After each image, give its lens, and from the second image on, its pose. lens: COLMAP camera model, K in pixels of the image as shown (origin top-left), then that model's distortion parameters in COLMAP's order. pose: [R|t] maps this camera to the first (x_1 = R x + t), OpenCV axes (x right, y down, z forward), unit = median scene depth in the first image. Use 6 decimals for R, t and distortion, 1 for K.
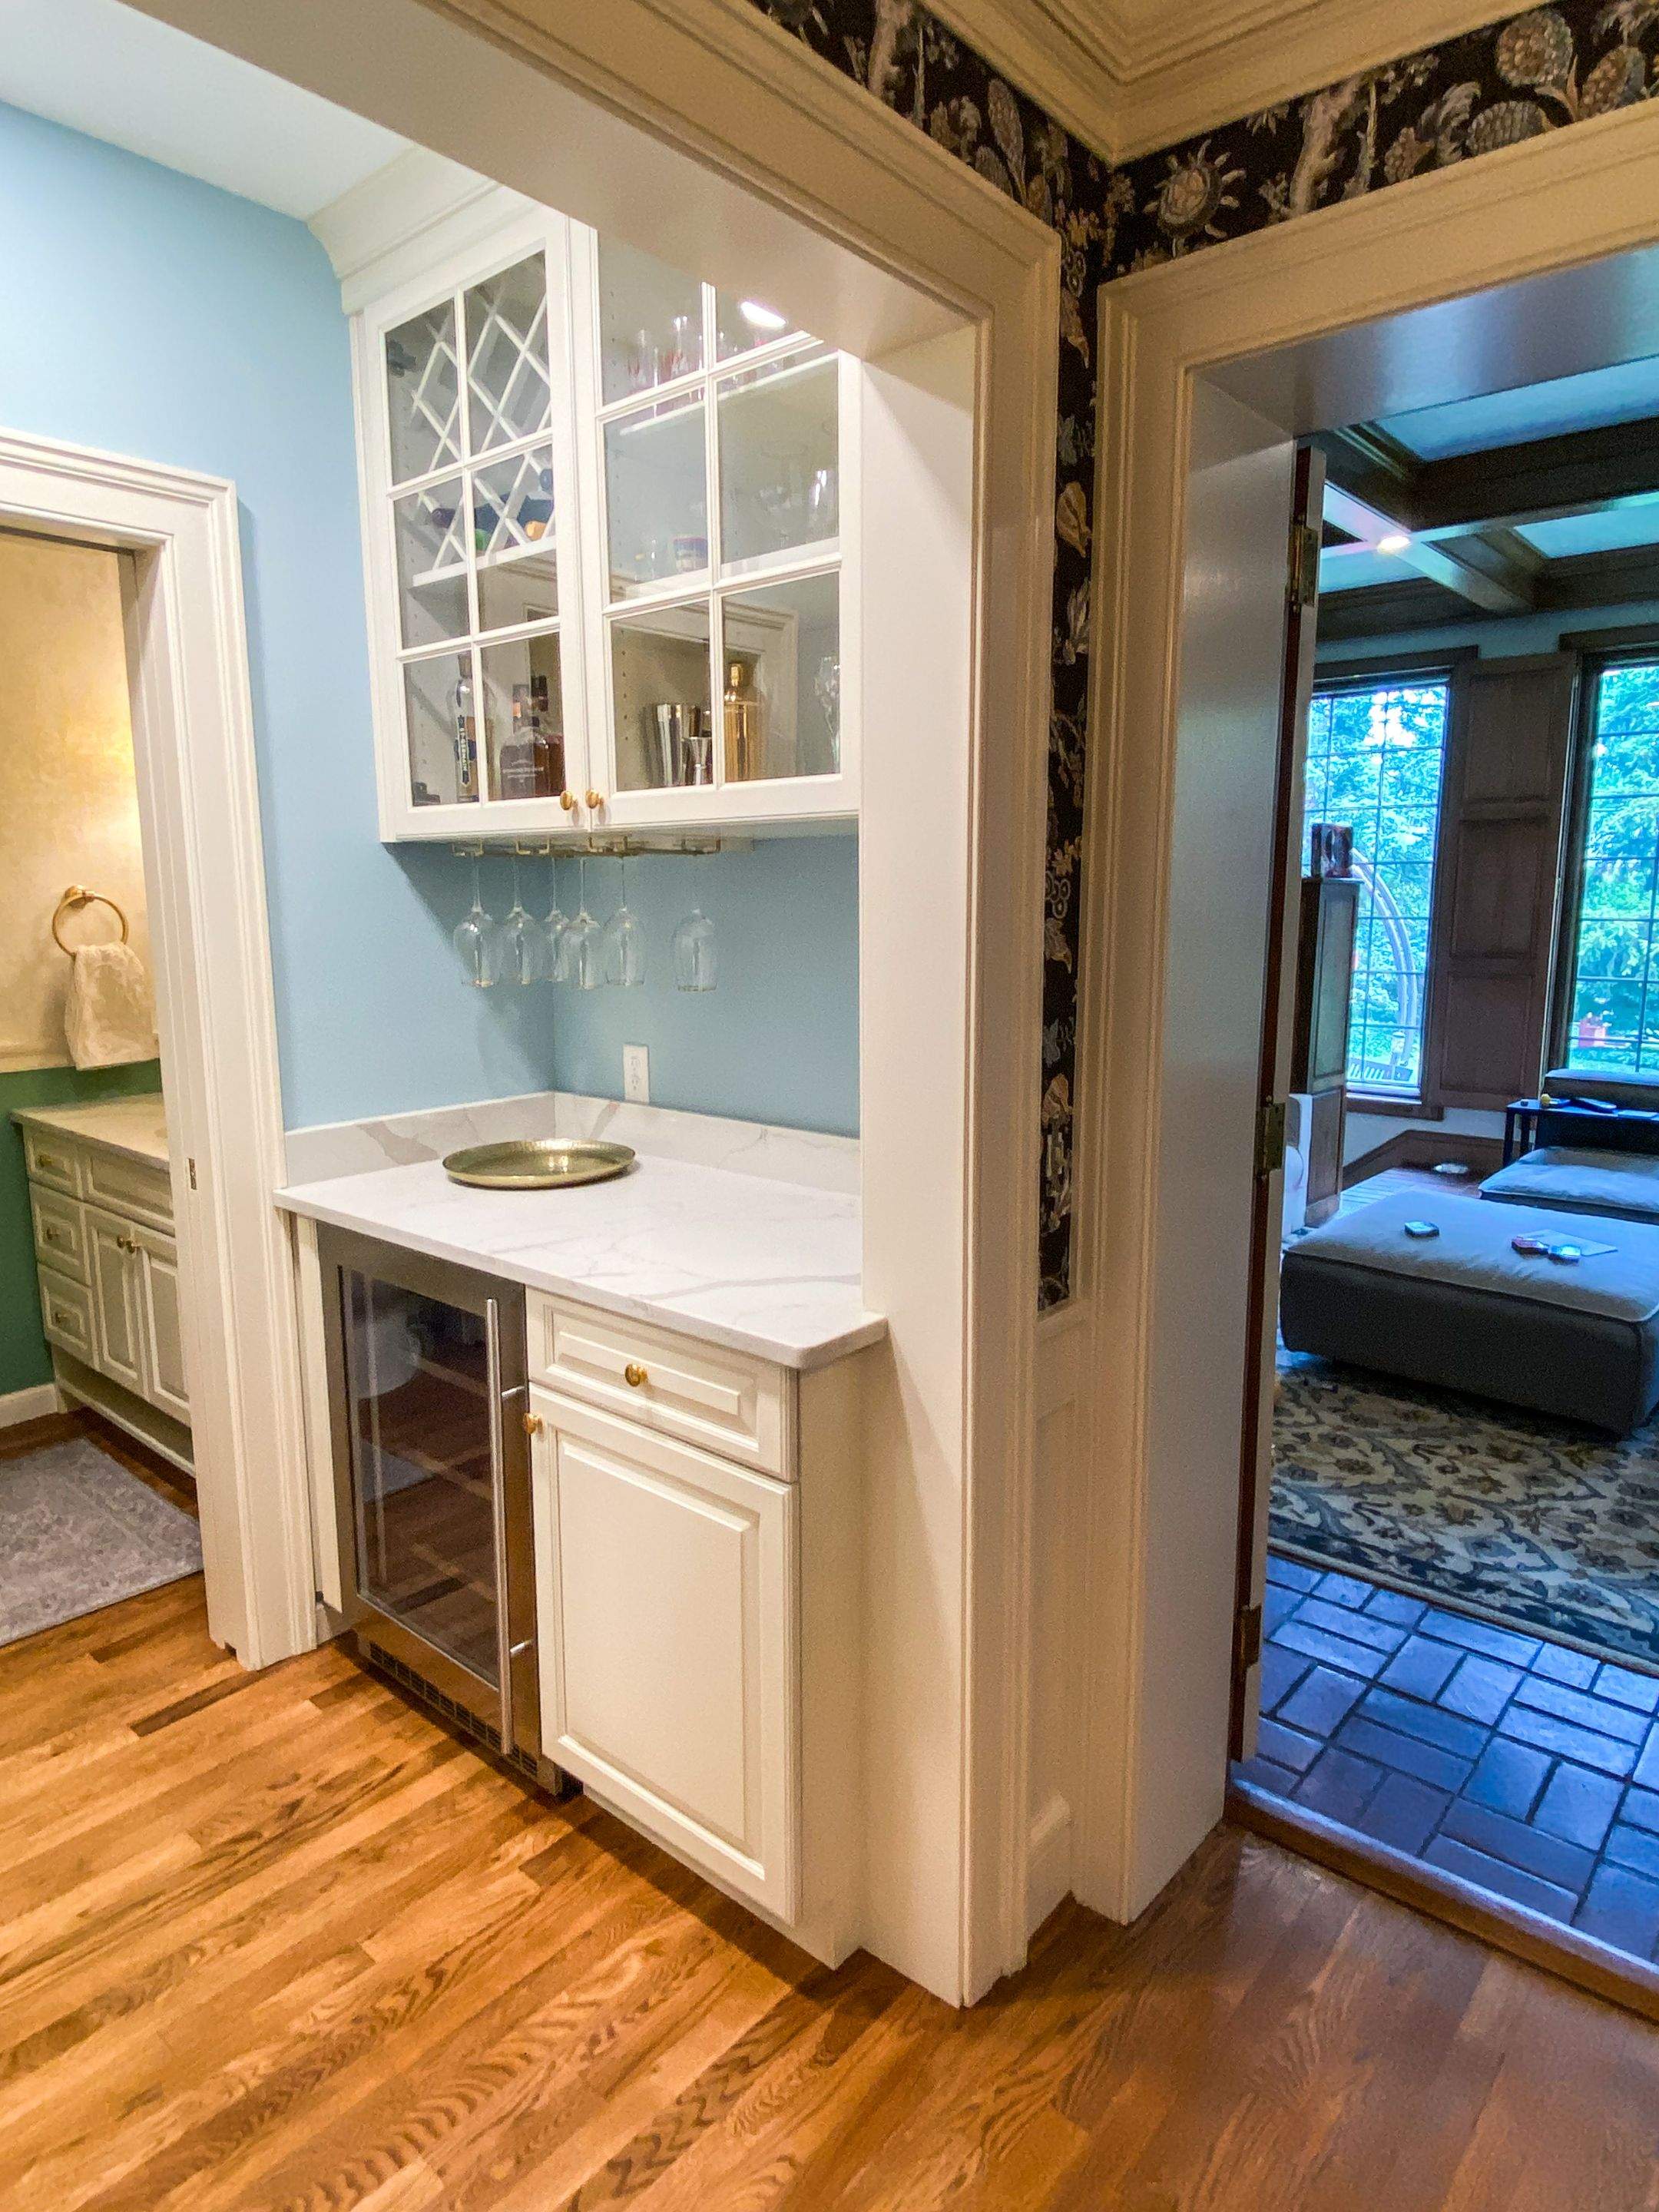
lens RADIAL K [[1301.1, 0, 829.5], [0, 1301.1, 1106.0], [0, 0, 1]] dist [0.001066, 0.000342]
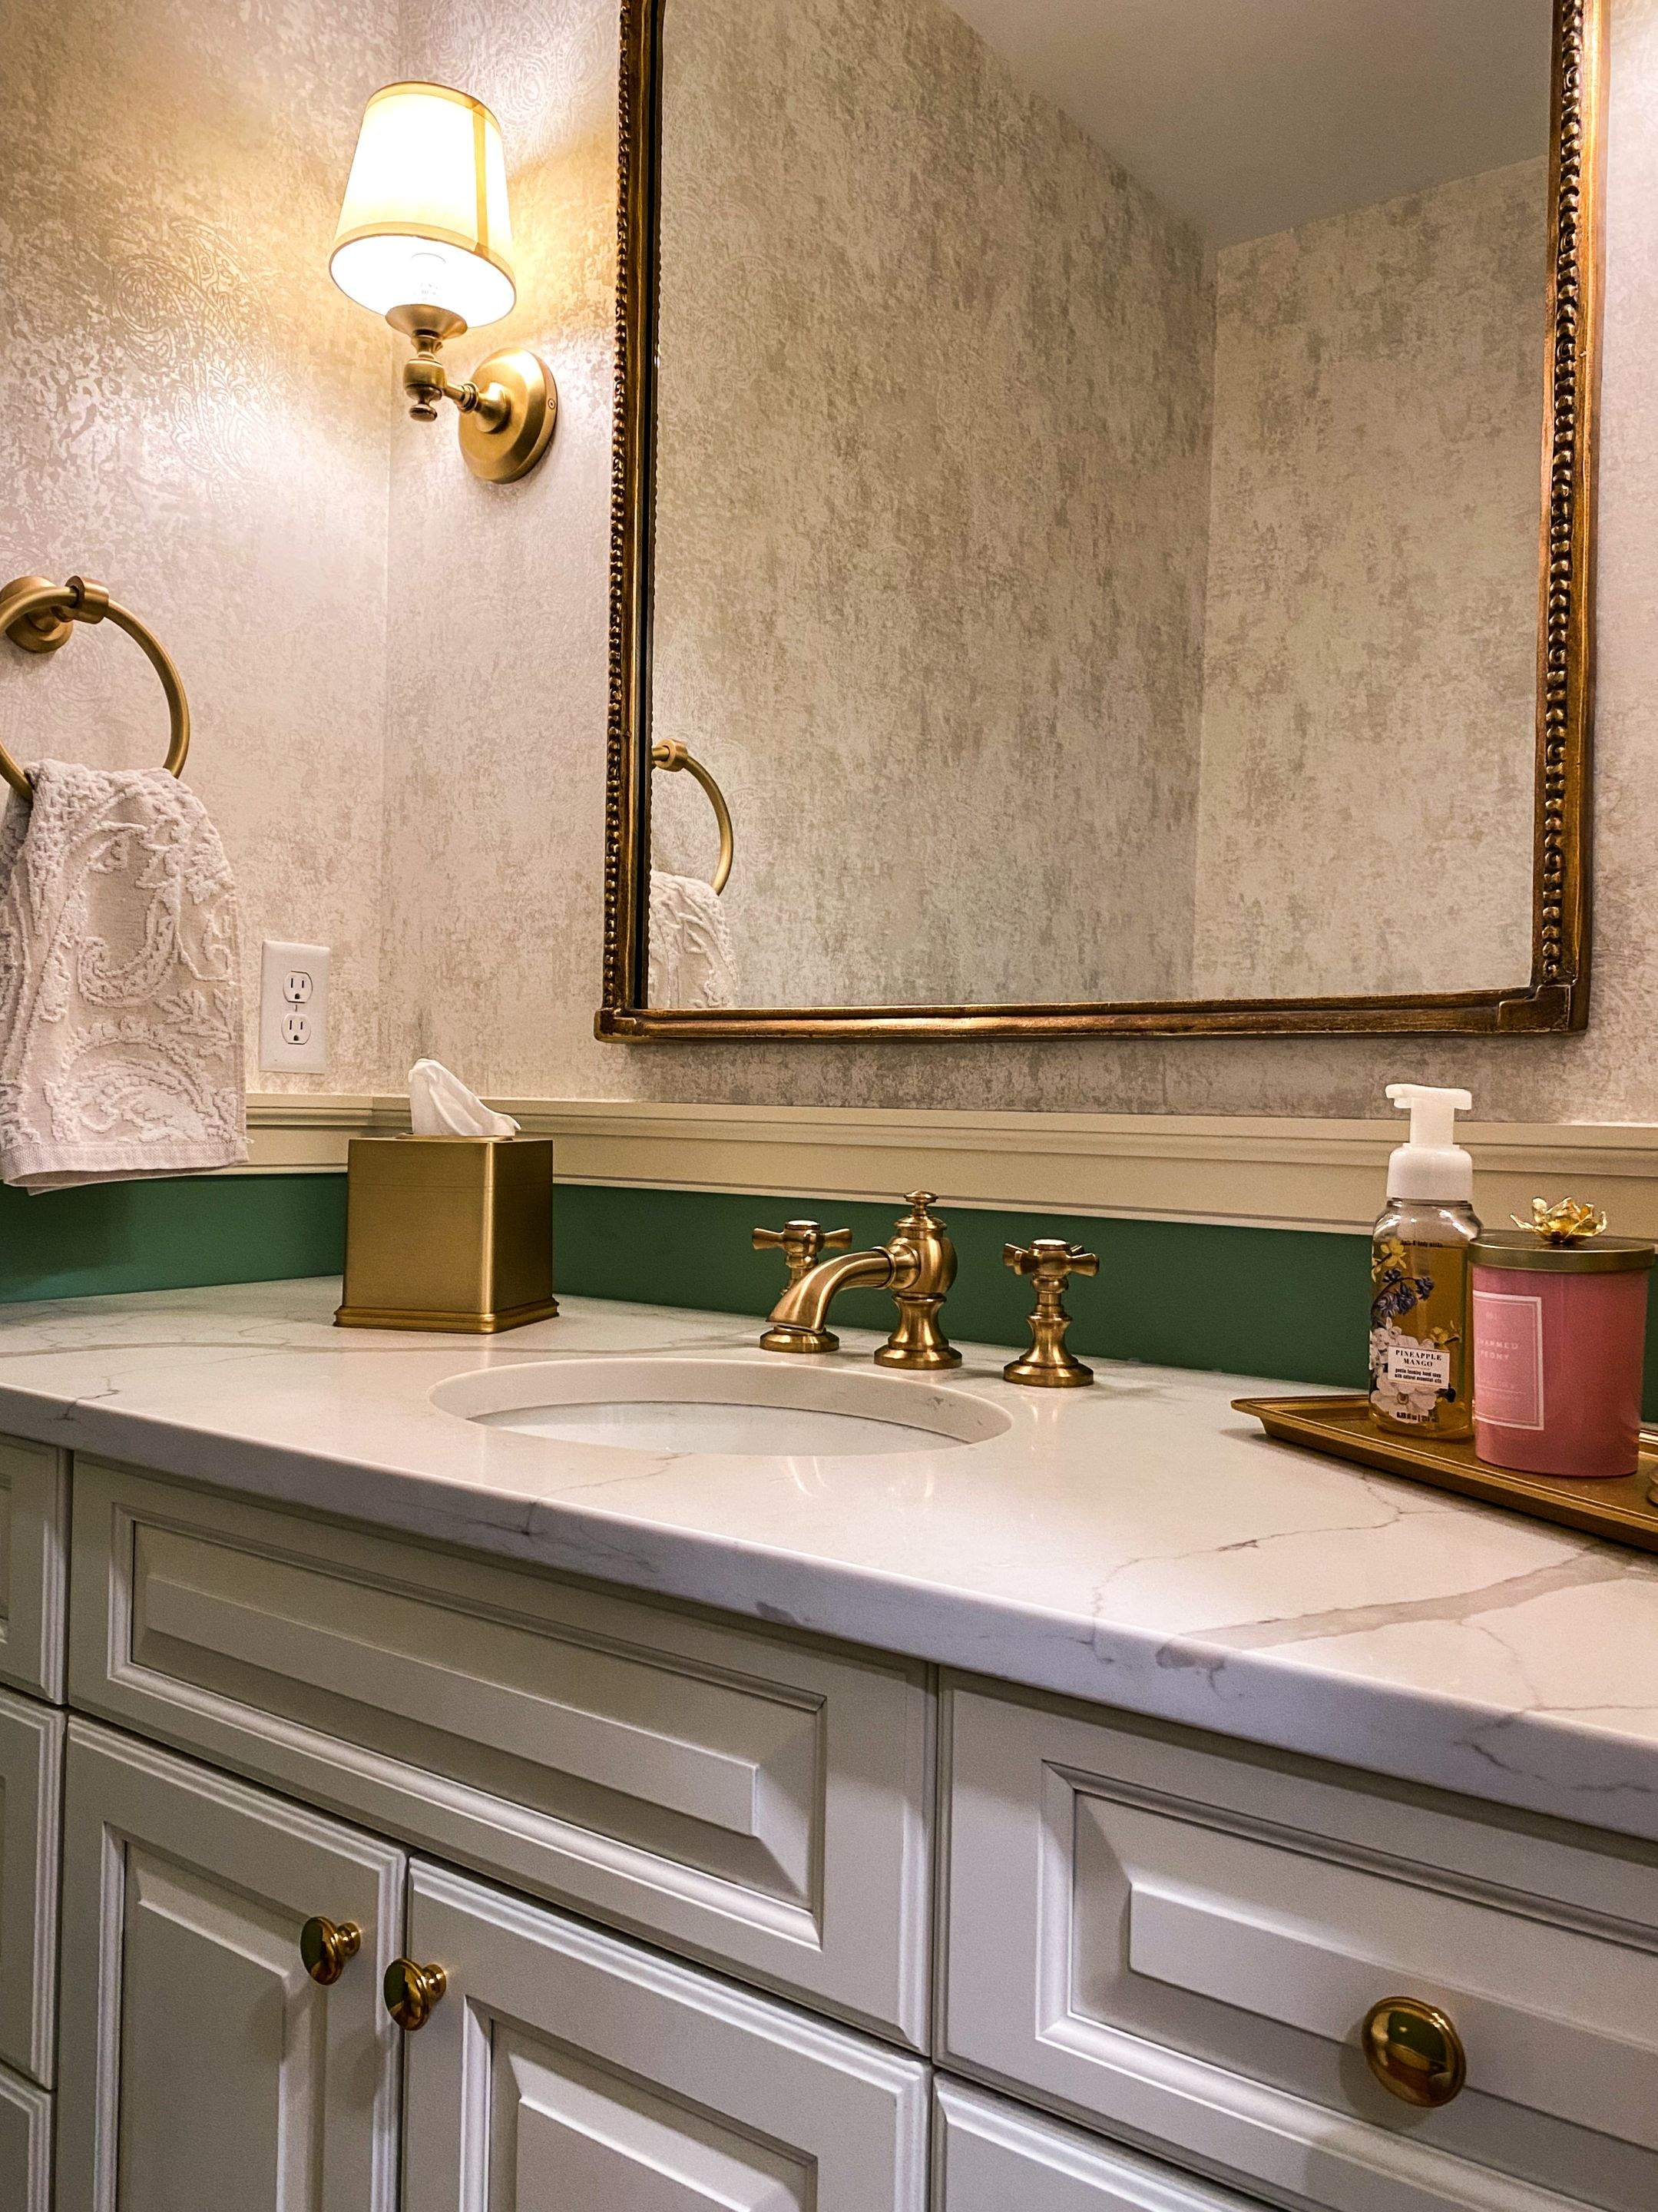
lens RADIAL K [[1746.0, 0, 829.0], [0, 1746.0, 1106.0], [0, 0, 1]] dist [0.058363, -0.094654]
pose [[0.996563, 0.022570, 0.079710, -0.446675], [-0.009683, 0.987313, -0.158493, 0.014048], [-0.082276, 0.157177, 0.984137, 0.634220]]
